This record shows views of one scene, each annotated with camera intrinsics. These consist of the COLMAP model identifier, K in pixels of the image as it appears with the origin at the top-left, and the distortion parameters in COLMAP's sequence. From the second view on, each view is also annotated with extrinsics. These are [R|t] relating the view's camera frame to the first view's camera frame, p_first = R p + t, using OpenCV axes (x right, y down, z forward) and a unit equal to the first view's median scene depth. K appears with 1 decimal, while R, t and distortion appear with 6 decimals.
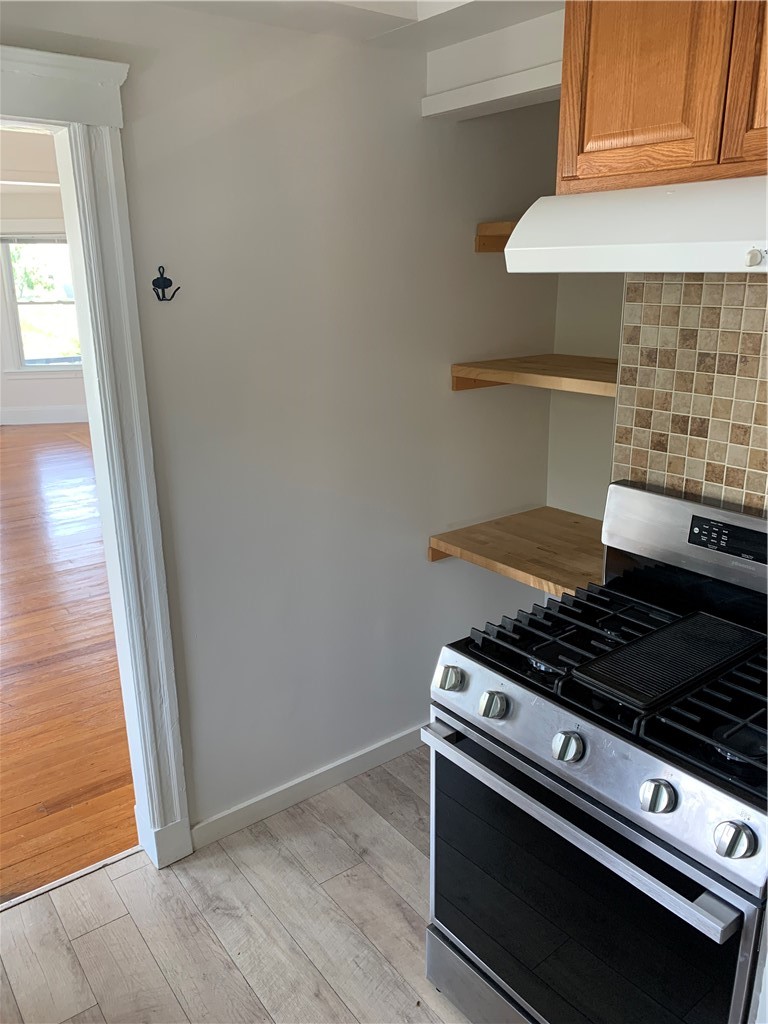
lens RADIAL K [[783.1, 0, 384.0], [0, 783.1, 512.0], [0, 0, 1]] dist [0.008845, -0.074951]
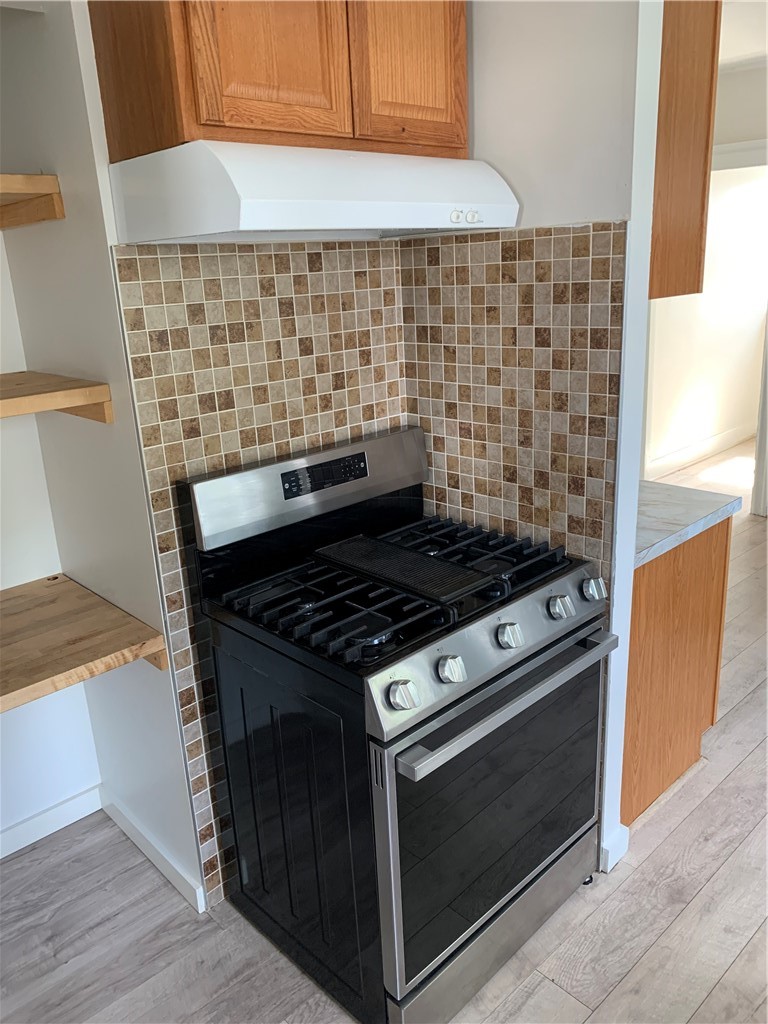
lens RADIAL K [[783.1, 0, 384.0], [0, 783.1, 512.0], [0, 0, 1]] dist [0.008845, -0.074951]
pose [[-0.119045, -0.276657, 0.953567, -0.624178], [0.336292, 0.892396, 0.300893, -0.215092], [-0.934203, 0.356497, -0.013198, 0.878386]]
